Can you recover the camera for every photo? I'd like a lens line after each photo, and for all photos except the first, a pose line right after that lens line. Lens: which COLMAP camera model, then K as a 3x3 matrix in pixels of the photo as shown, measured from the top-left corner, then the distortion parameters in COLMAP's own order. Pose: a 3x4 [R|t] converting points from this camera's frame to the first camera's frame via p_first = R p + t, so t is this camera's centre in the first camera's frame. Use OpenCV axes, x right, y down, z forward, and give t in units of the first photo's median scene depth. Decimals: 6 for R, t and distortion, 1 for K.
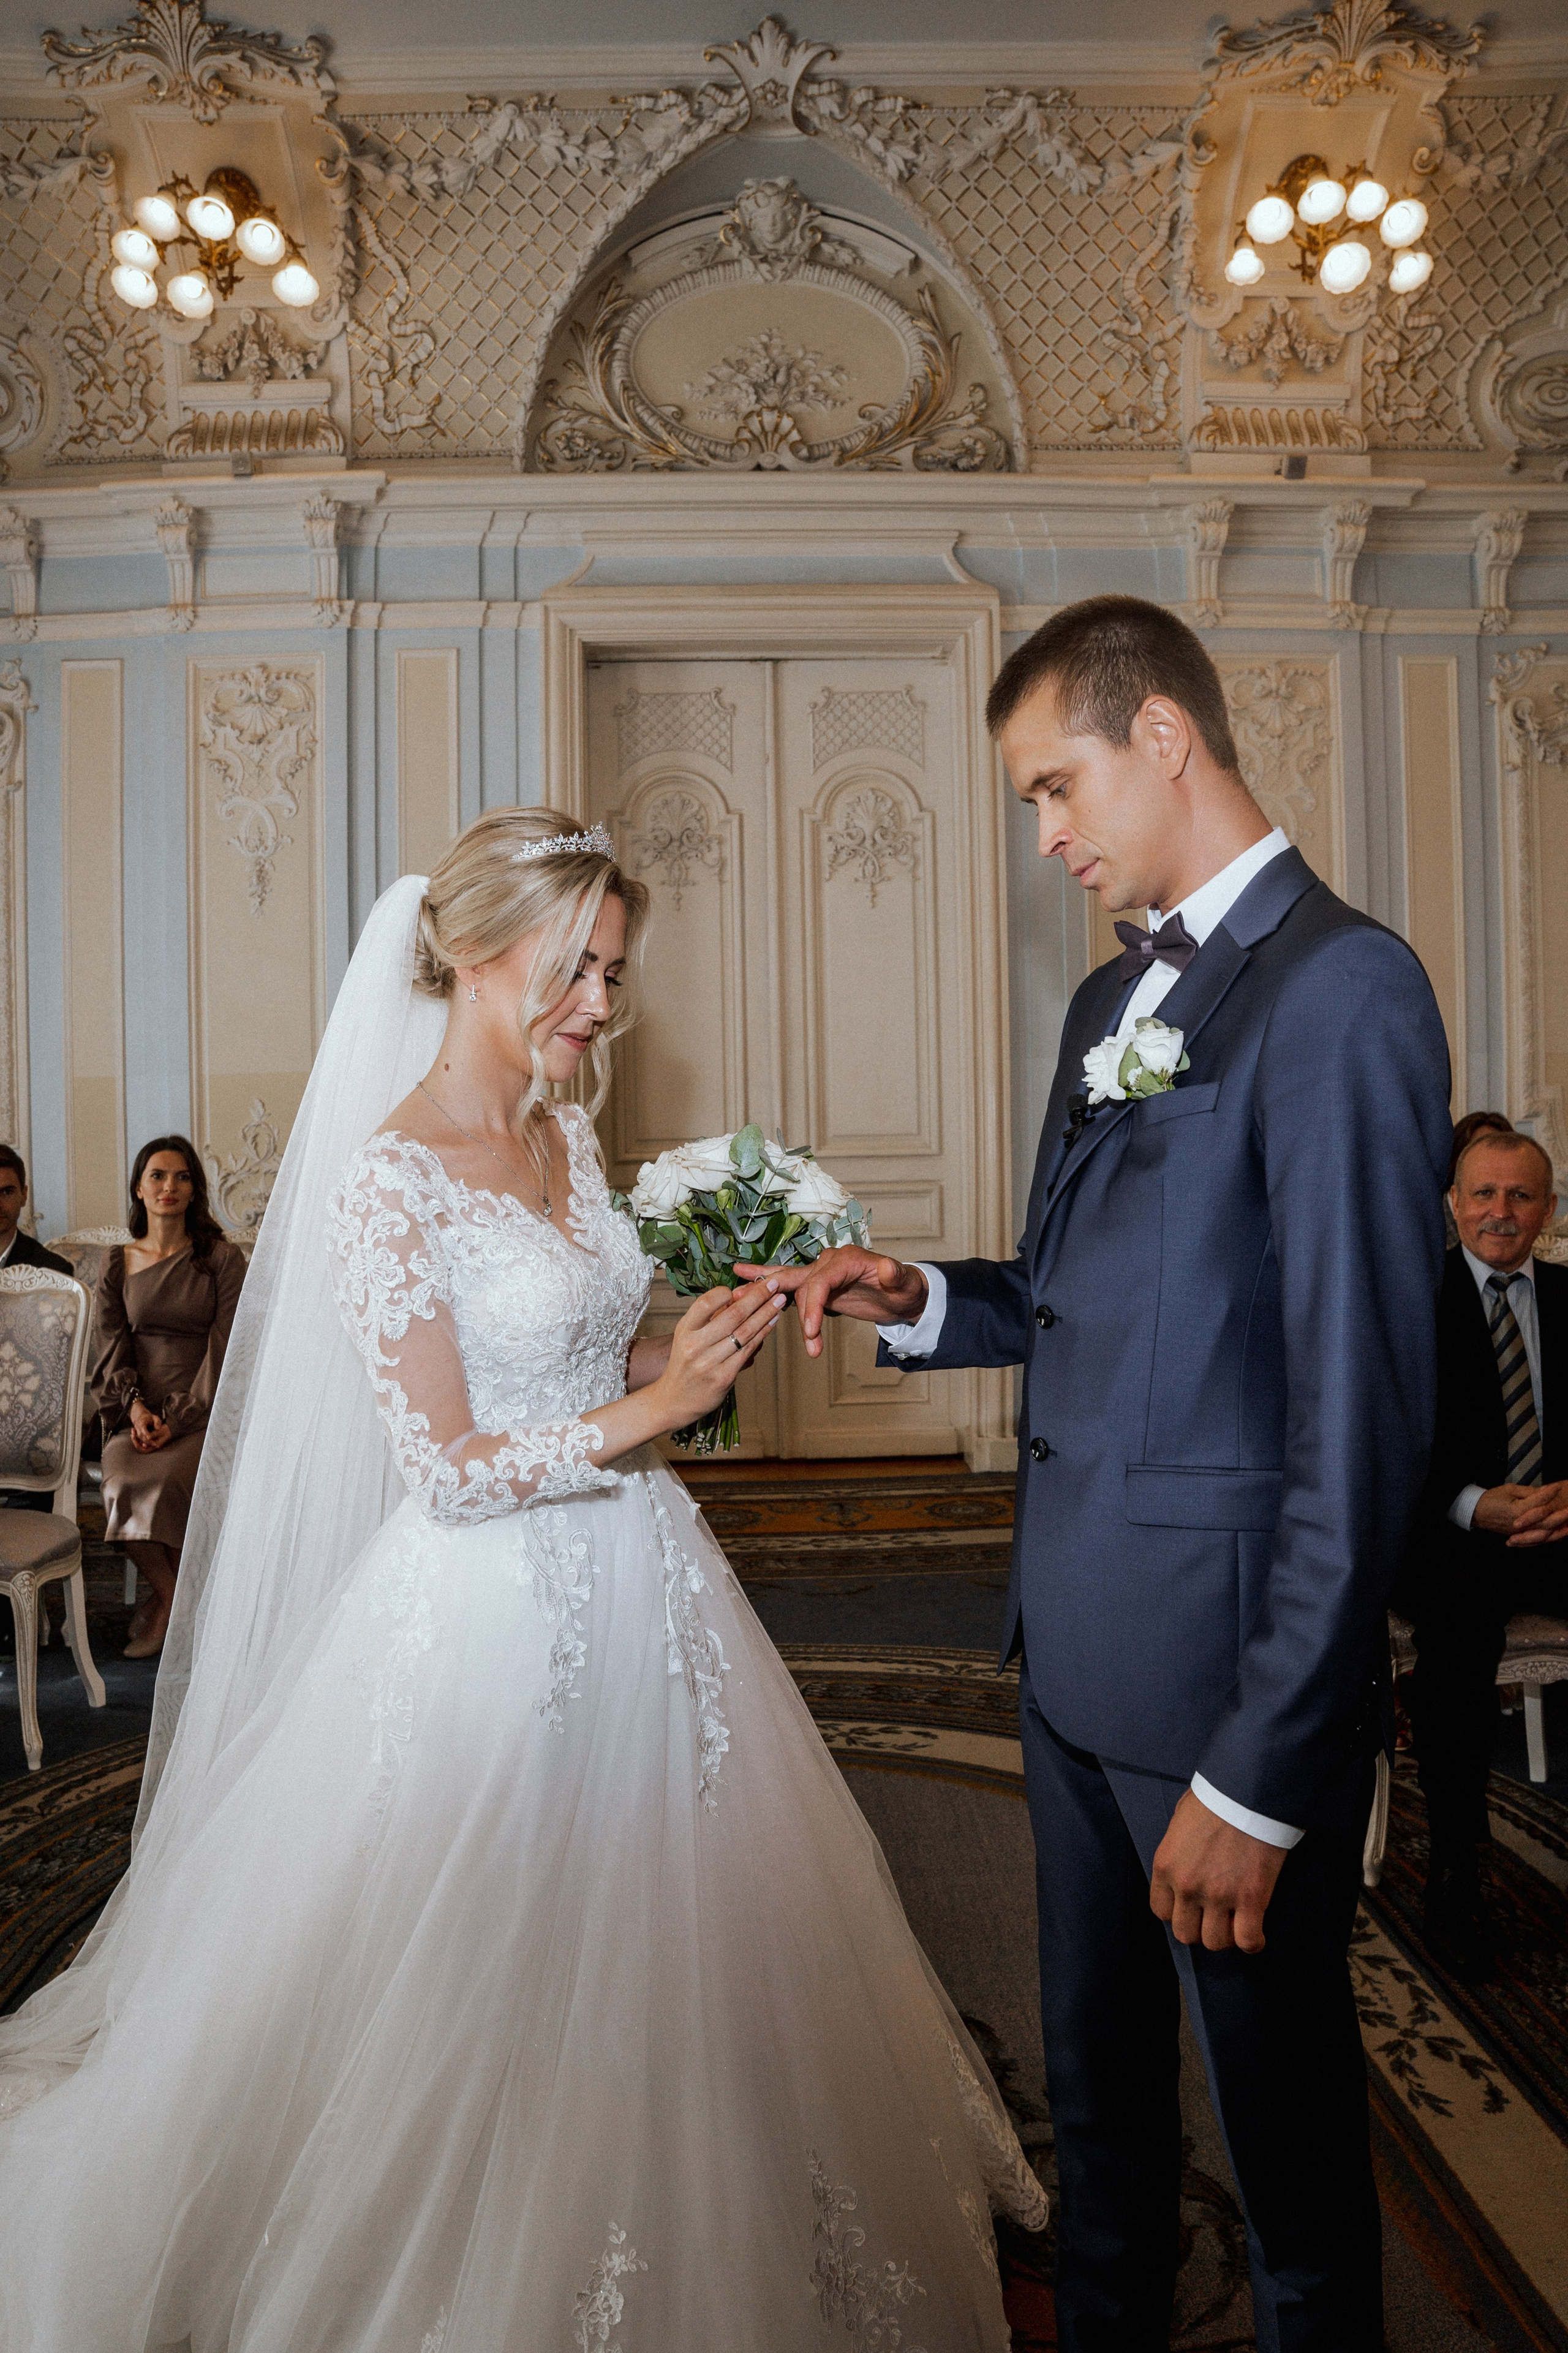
lens RADIAL K [[1785.7, 0, 885.9], [0, 1785.7, 1173.1], [0, 0, 1]] dist [-0.160120, 0.198953]
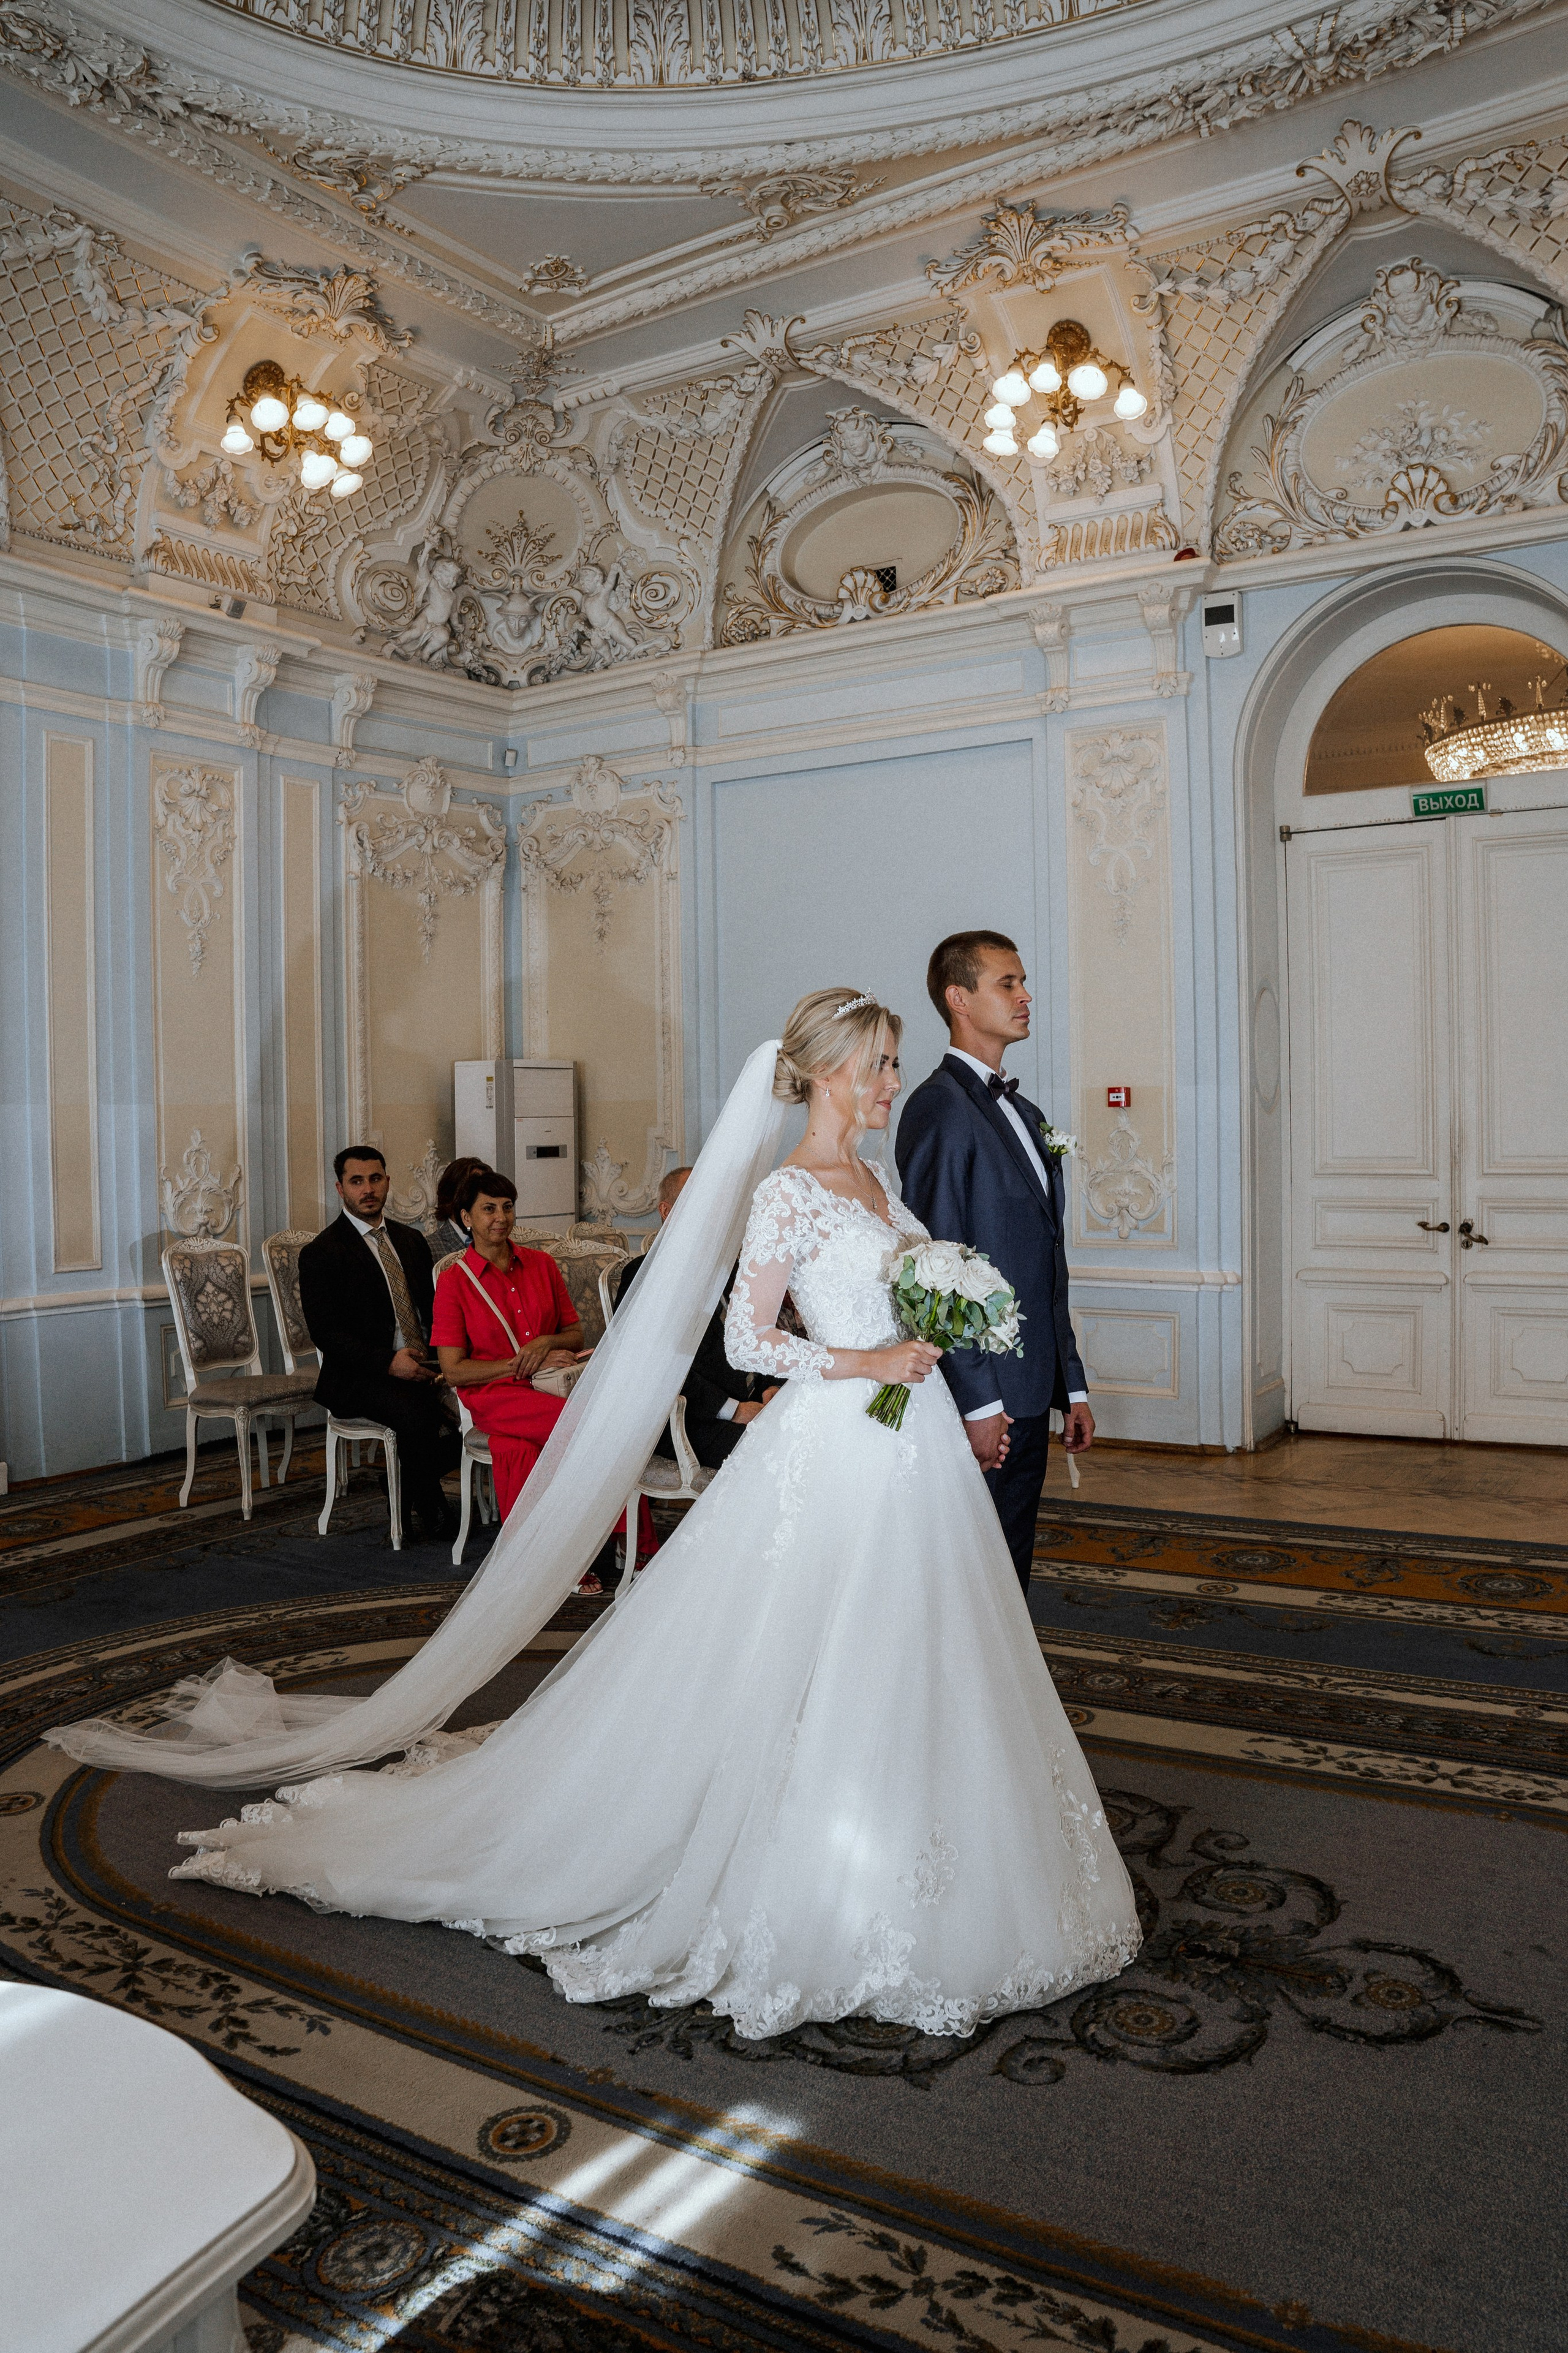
lens RADIAL K [[1785.7, 0, 885.9], [0, 1785.7, 1173.1], [0, 0, 1]] dist [-0.160120, 0.198953]
pose [[0.565819, -0.013282, 0.824422, -0.484341], [0.032791, 0.999442, -0.006404, 0.000237], [-0.823877, 0.030657, 0.565939, -0.019811]]
